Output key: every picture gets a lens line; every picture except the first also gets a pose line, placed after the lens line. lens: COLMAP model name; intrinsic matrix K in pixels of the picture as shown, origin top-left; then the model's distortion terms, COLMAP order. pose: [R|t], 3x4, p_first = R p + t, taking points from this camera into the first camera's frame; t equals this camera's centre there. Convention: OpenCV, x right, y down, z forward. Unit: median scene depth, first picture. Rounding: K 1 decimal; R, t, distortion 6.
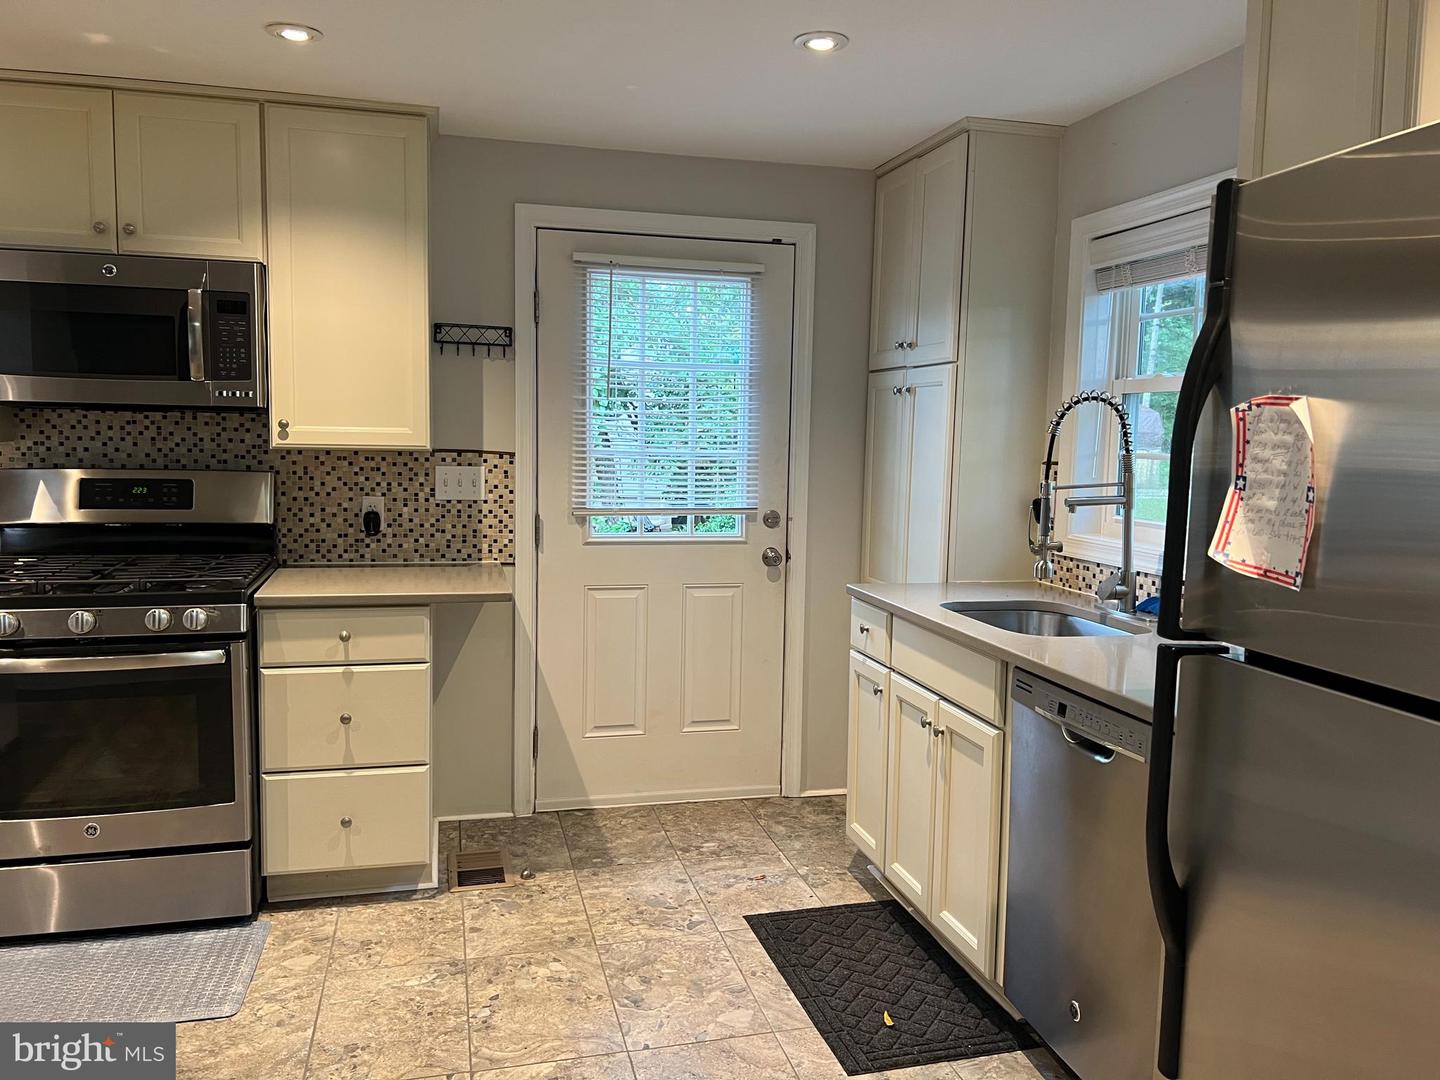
lens RADIAL K [[1083.0, 0, 720.9], [0, 1083.0, 541.2], [0, 0, 1]] dist [0.038731, -0.046457]
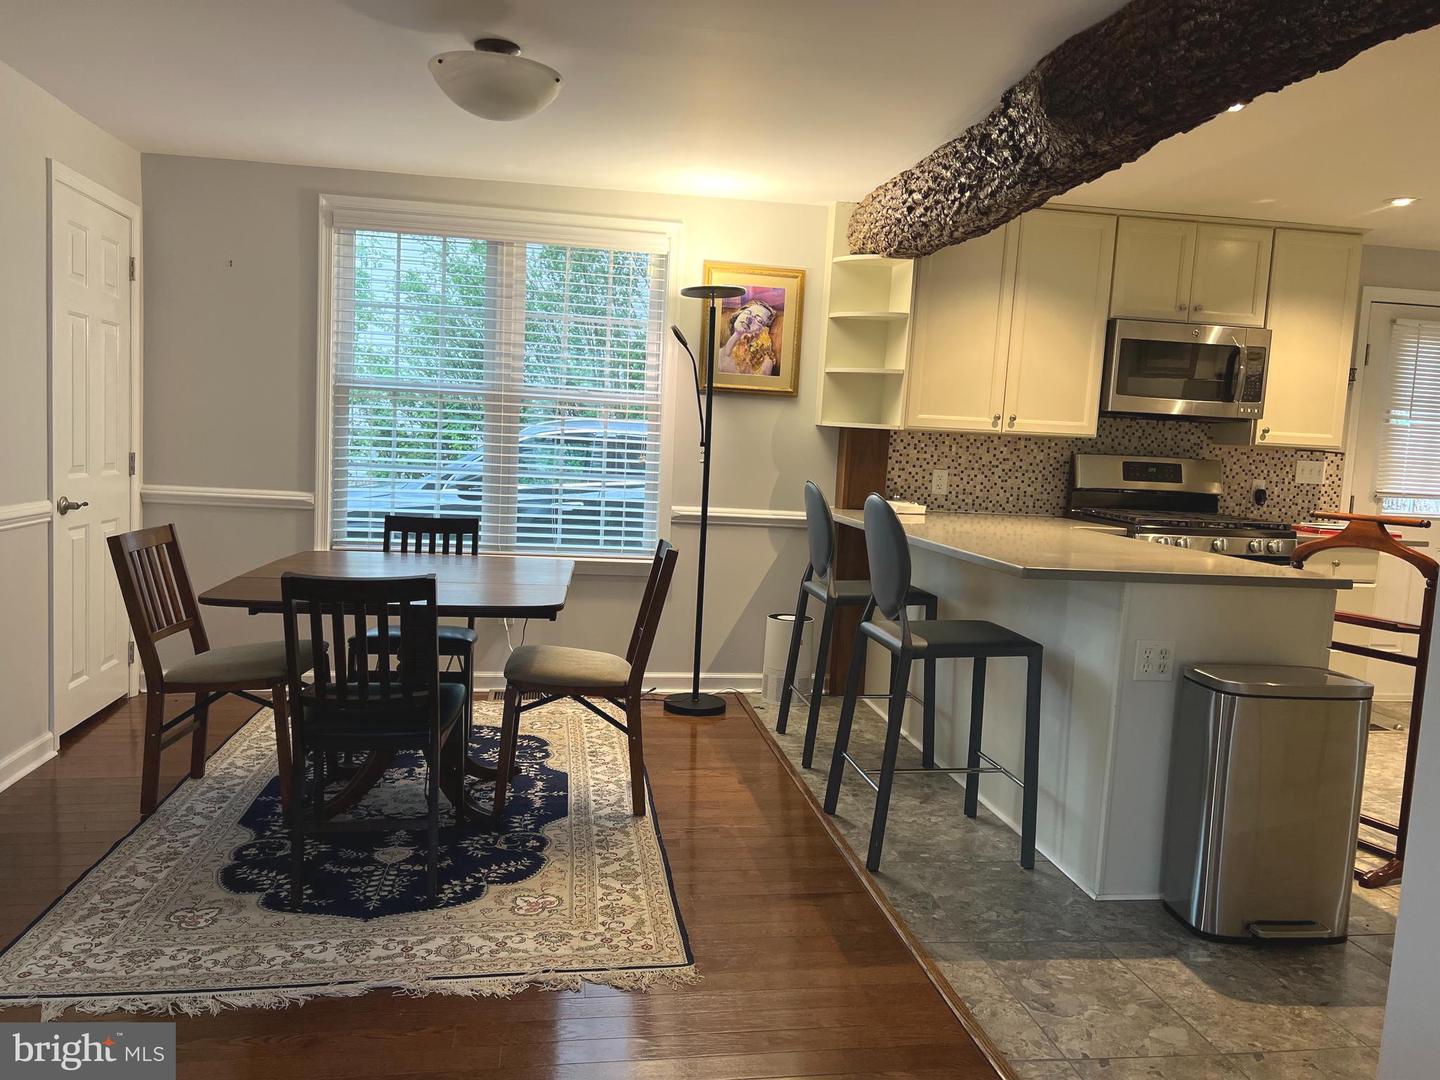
lens RADIAL K [[1083.0, 0, 712.7], [0, 1083.0, 547.8], [0, 0, 1]] dist [0.038731, -0.046457]
pose [[0.994307, 0.035072, -0.100612, -0.992927], [-0.035857, 0.999339, -0.006010, 0.097230], [0.100335, 0.009583, 0.994908, -0.623562]]
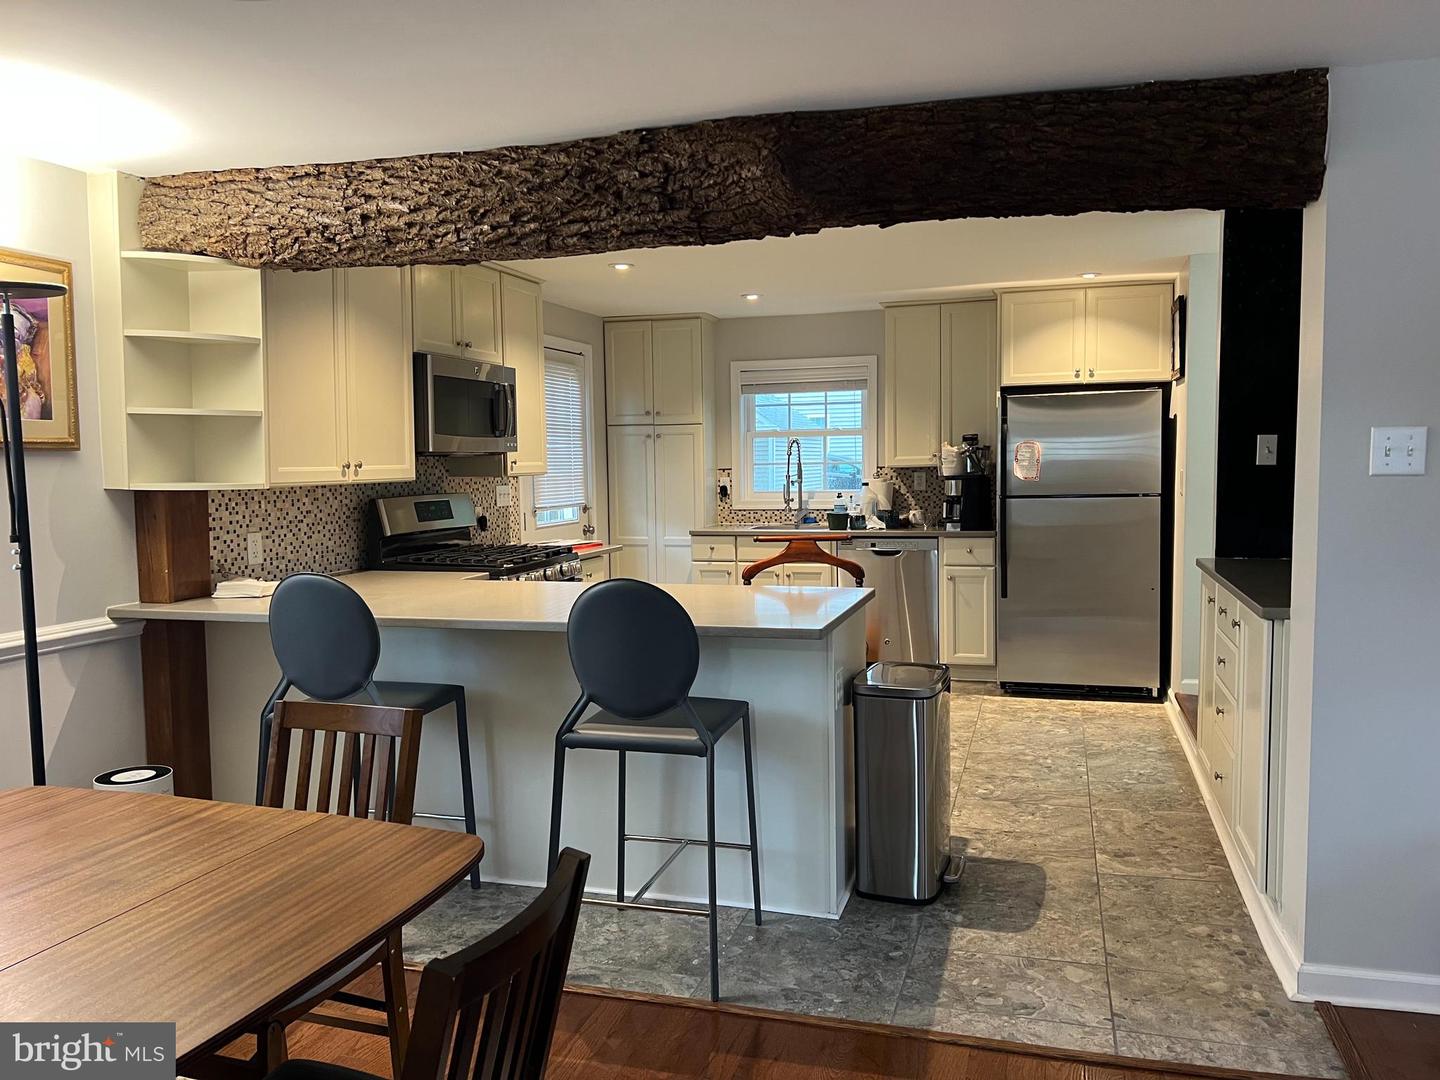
lens RADIAL K [[1083.0, 0, 731.3], [0, 1083.0, 544.4], [0, 0, 1]] dist [0.038731, -0.046457]
pose [[0.516107, -0.097712, 0.850932, -1.604607], [0.115052, 0.992377, 0.044173, -0.015421], [-0.848762, 0.075104, 0.523415, -0.147776]]
